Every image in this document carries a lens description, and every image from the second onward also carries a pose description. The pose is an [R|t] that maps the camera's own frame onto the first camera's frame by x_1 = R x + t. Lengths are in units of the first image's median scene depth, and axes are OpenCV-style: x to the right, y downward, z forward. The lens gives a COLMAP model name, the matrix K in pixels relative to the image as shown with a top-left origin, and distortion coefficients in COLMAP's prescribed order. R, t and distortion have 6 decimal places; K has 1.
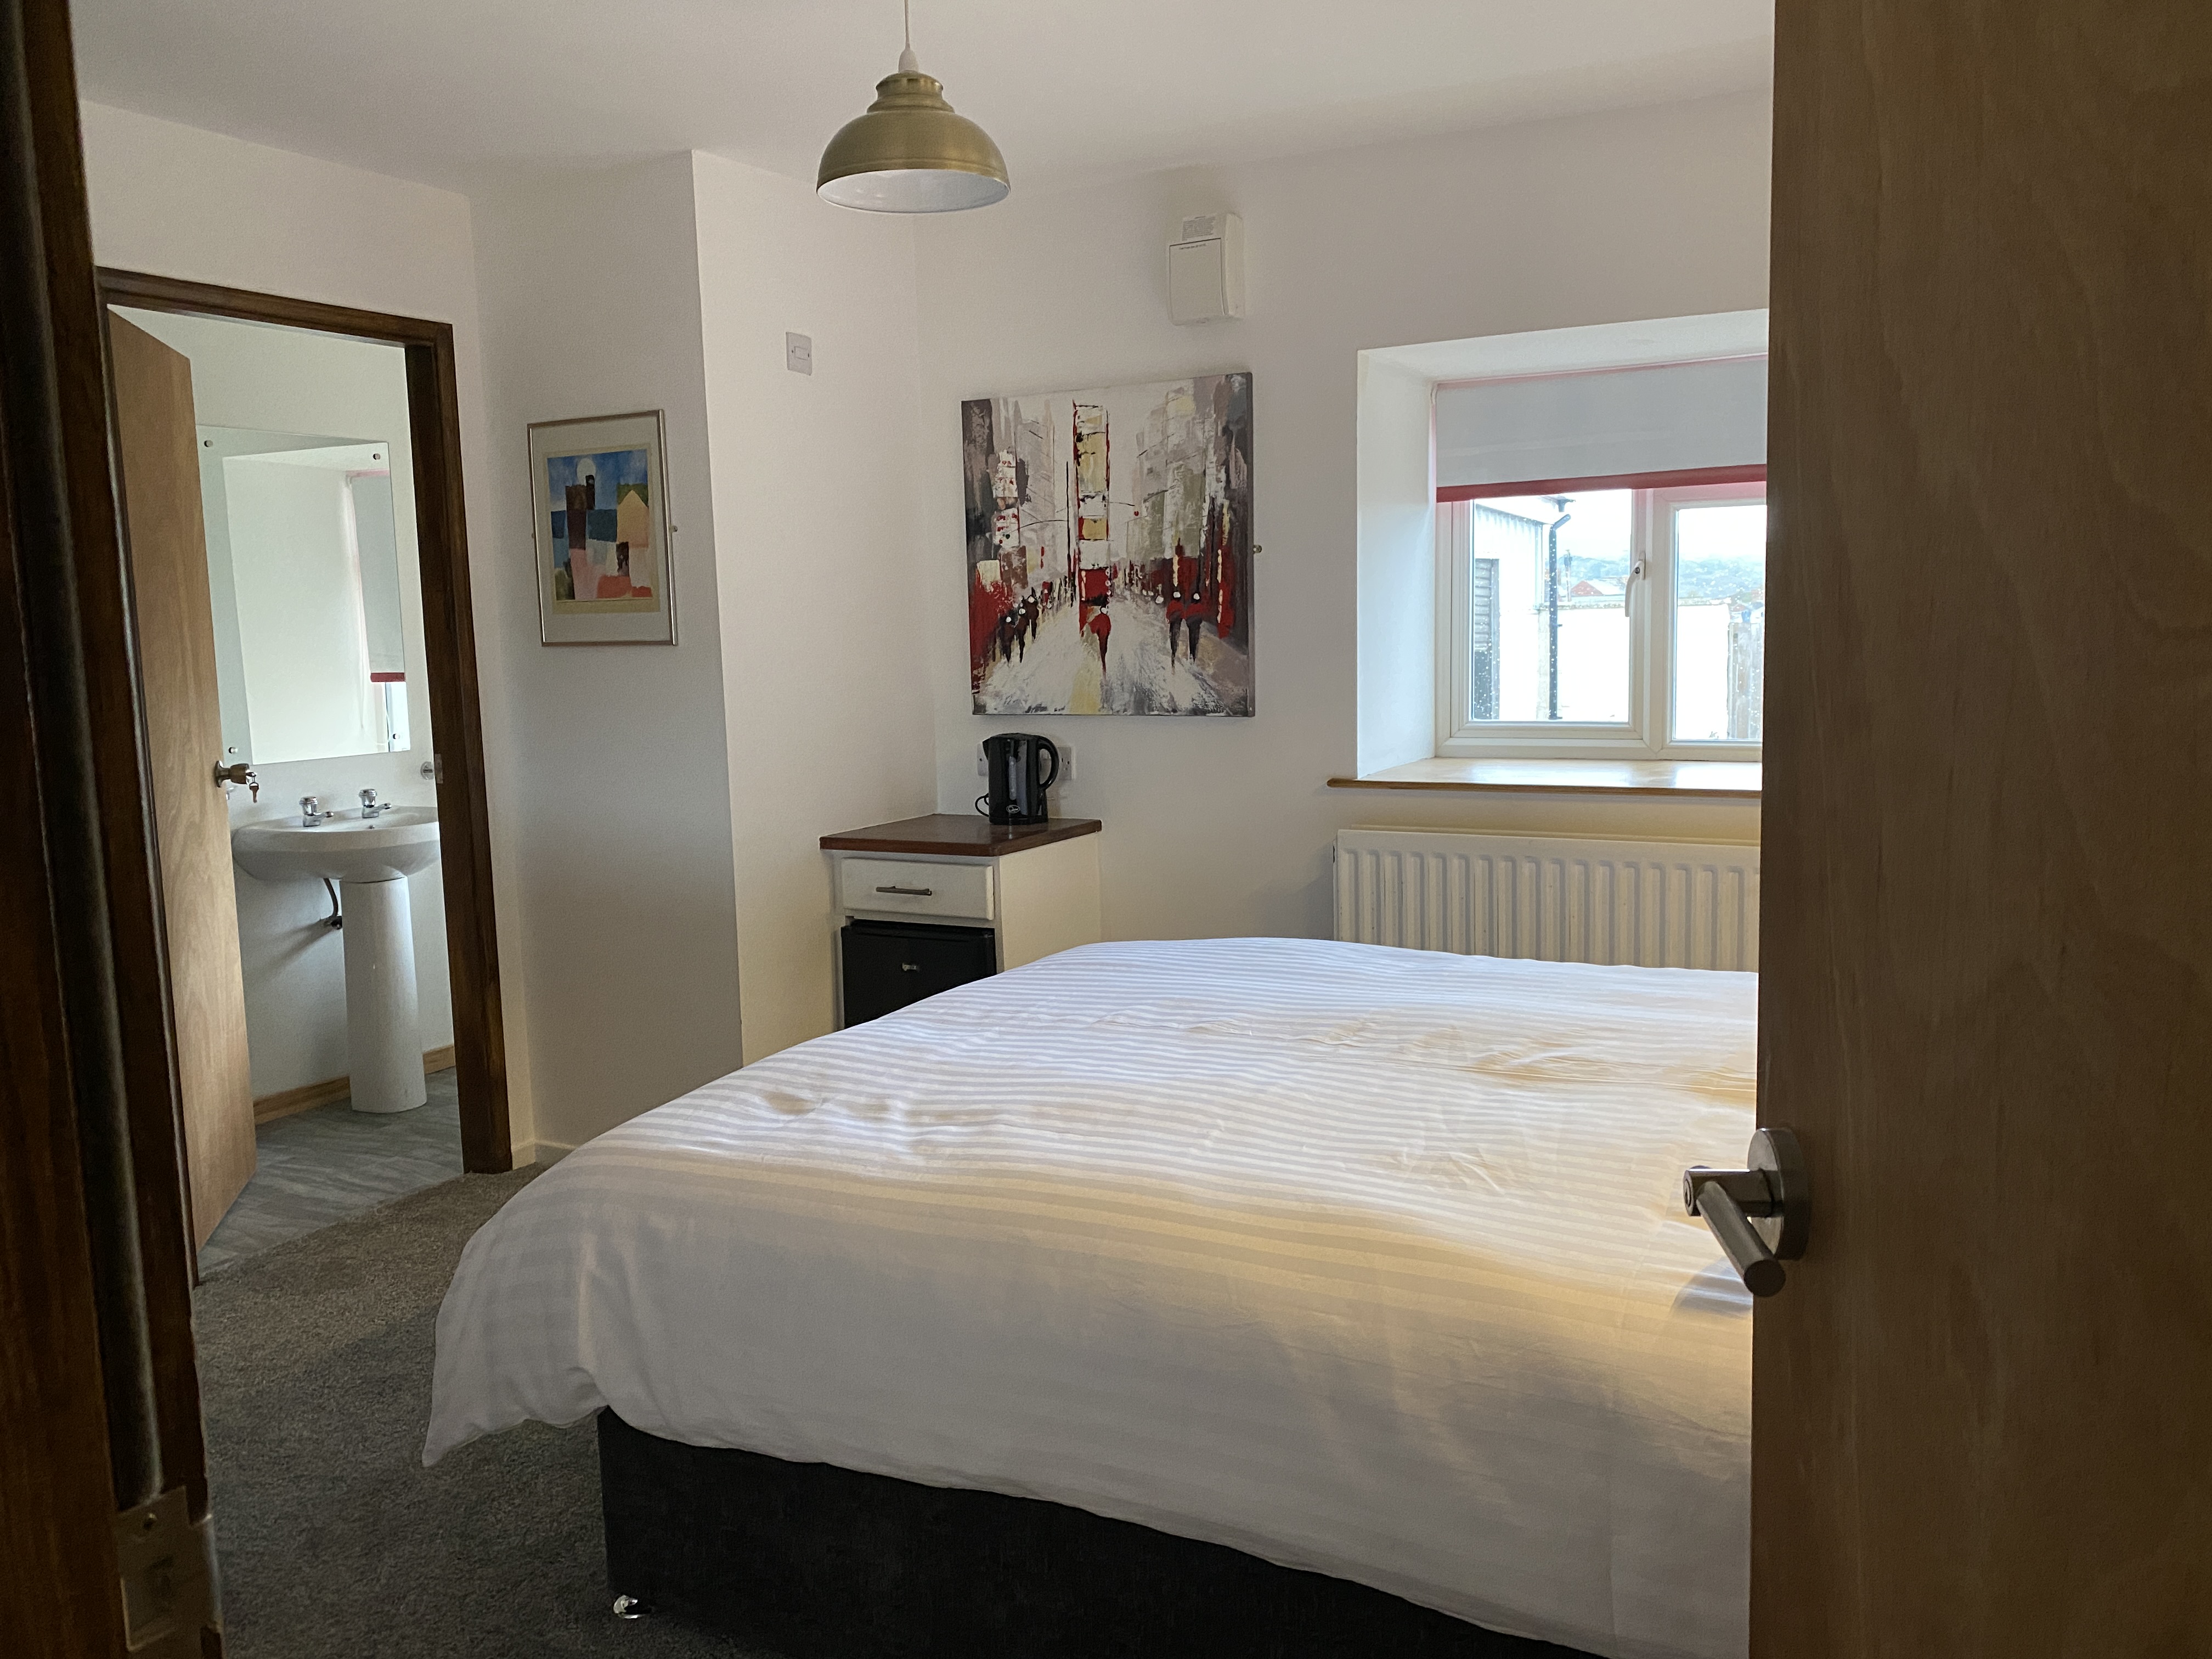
lens RADIAL K [[1700.8, 0, 1101.3], [0, 1700.8, 848.9], [0, 0, 1]] dist [0.029524, -0.003183]
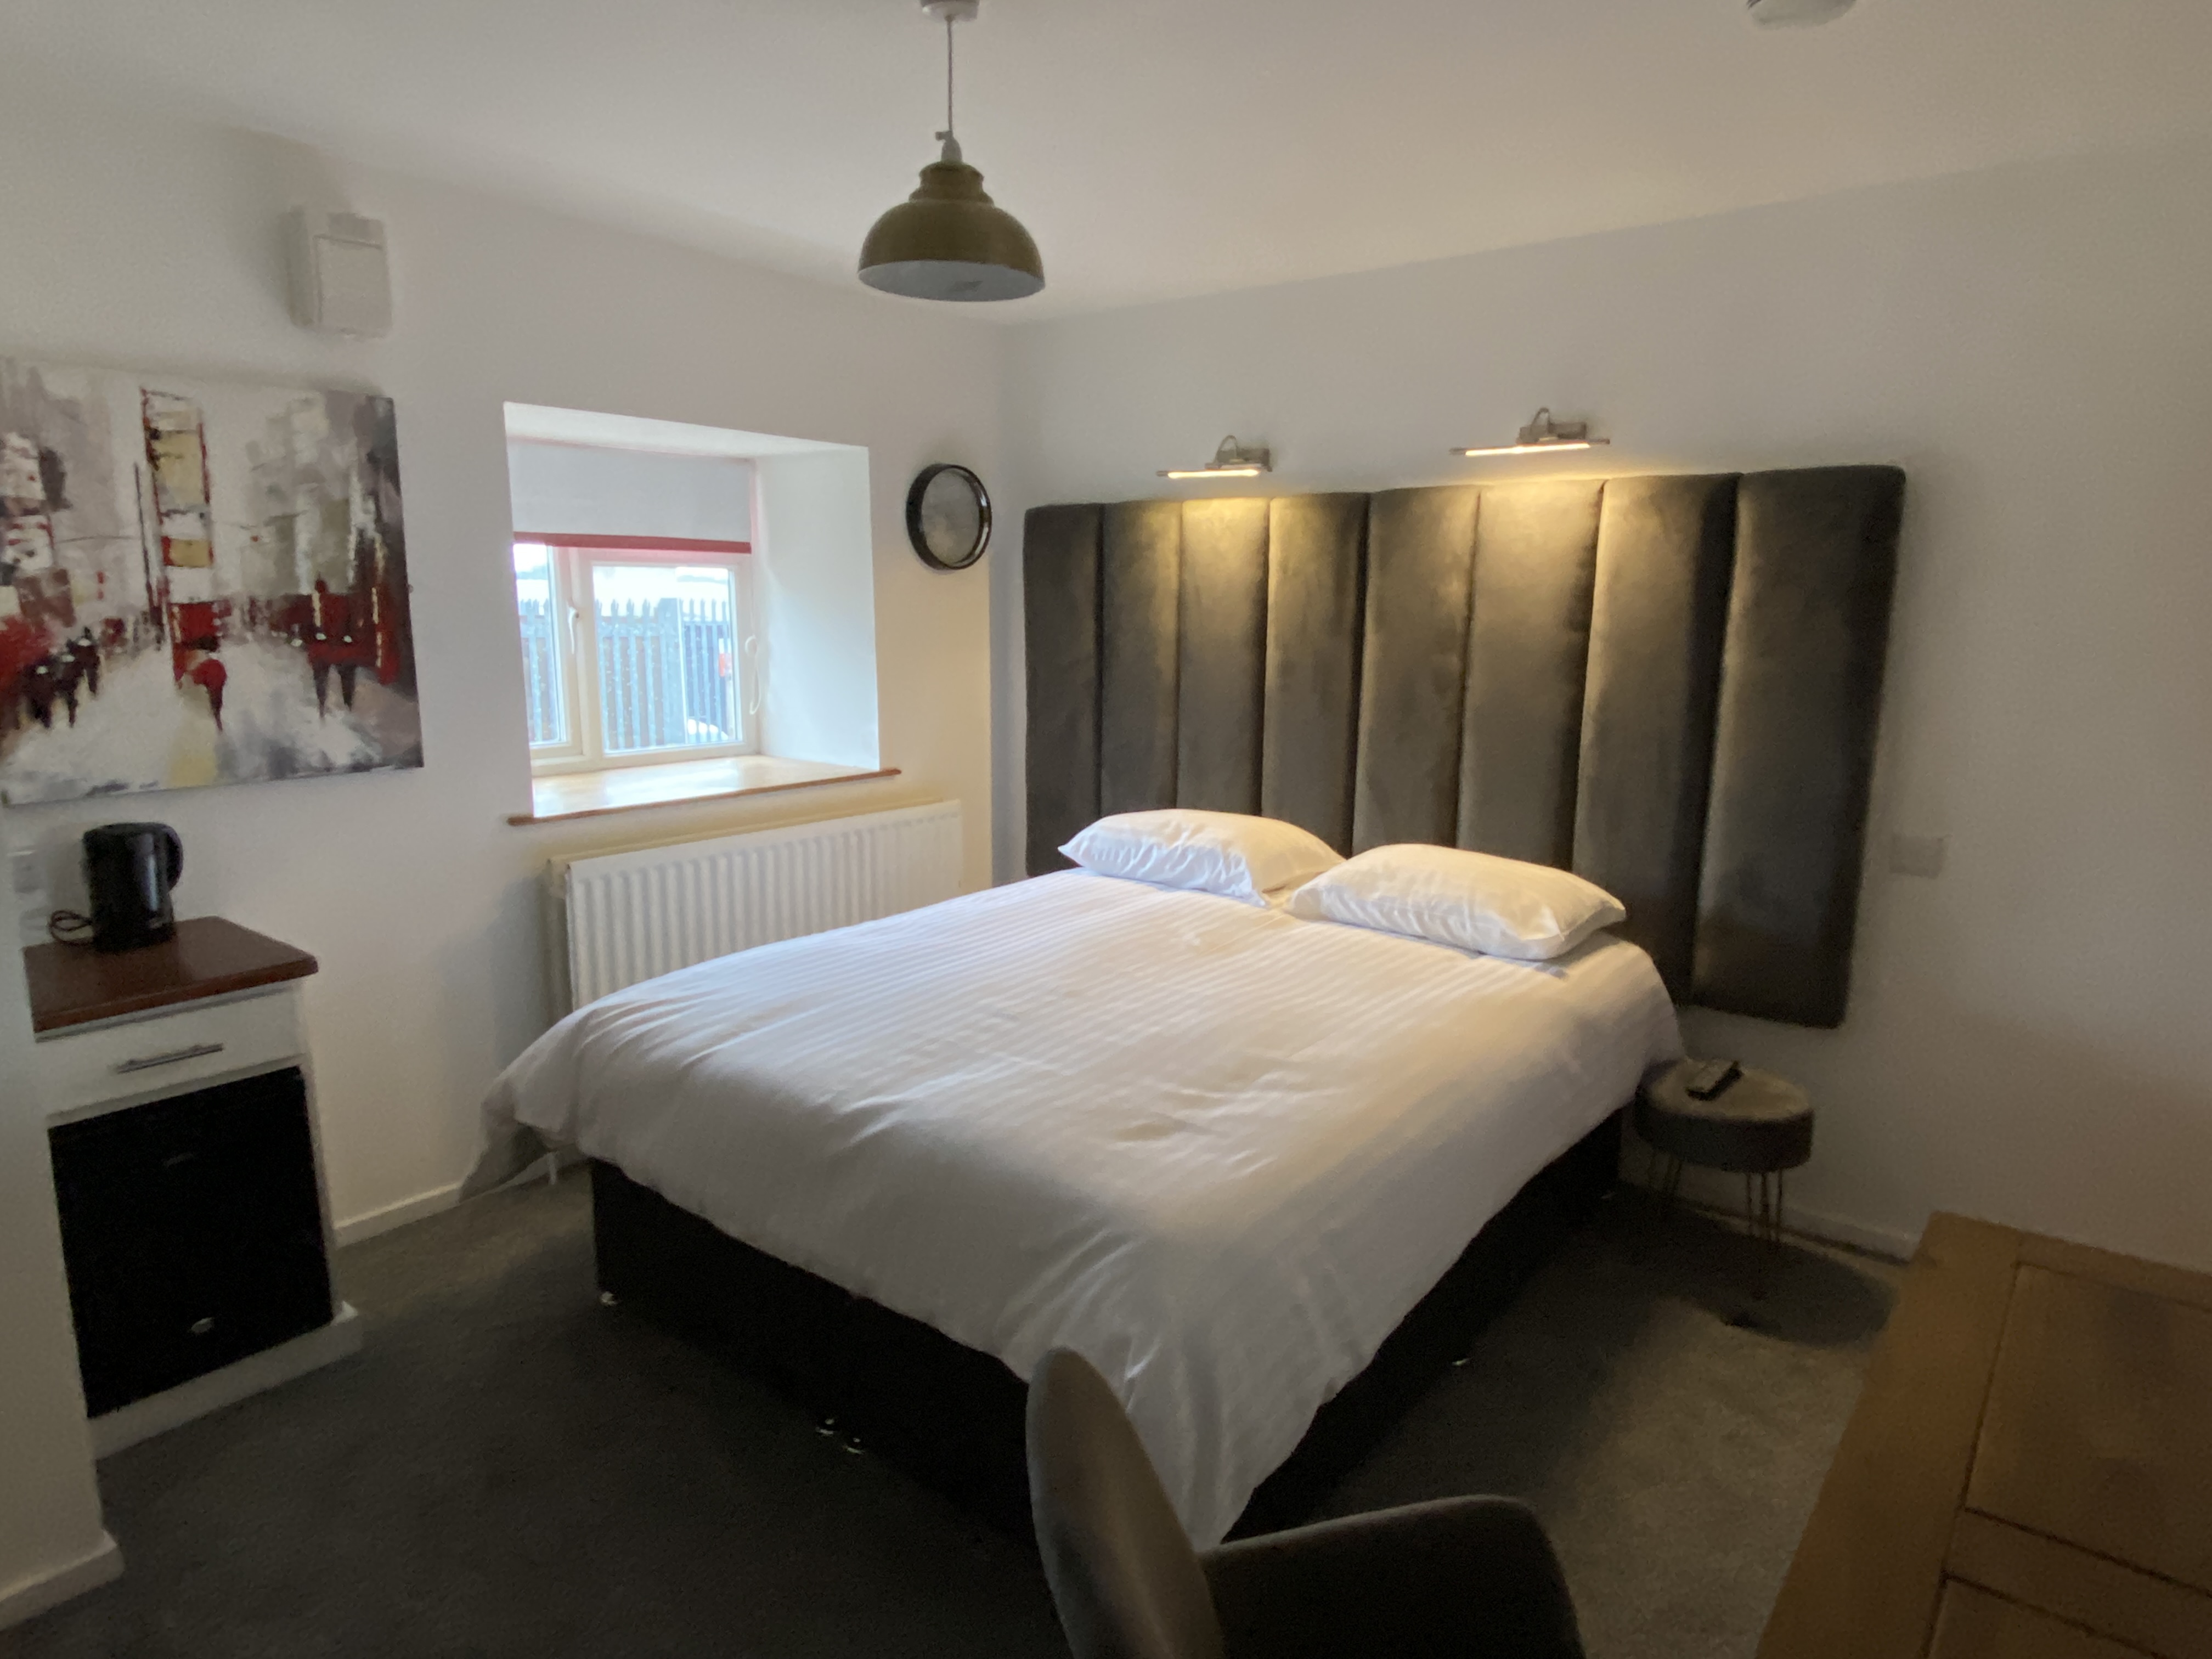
lens RADIAL K [[1286.4, 0, 1095.9], [0, 1286.4, 818.9], [0, 0, 1]] dist [-0.020976, -0.001988]
pose [[0.168873, -0.135117, 0.976333, -0.528145], [0.132301, 0.984702, 0.113391, -0.078094], [-0.976718, 0.110021, 0.184165, 0.496470]]
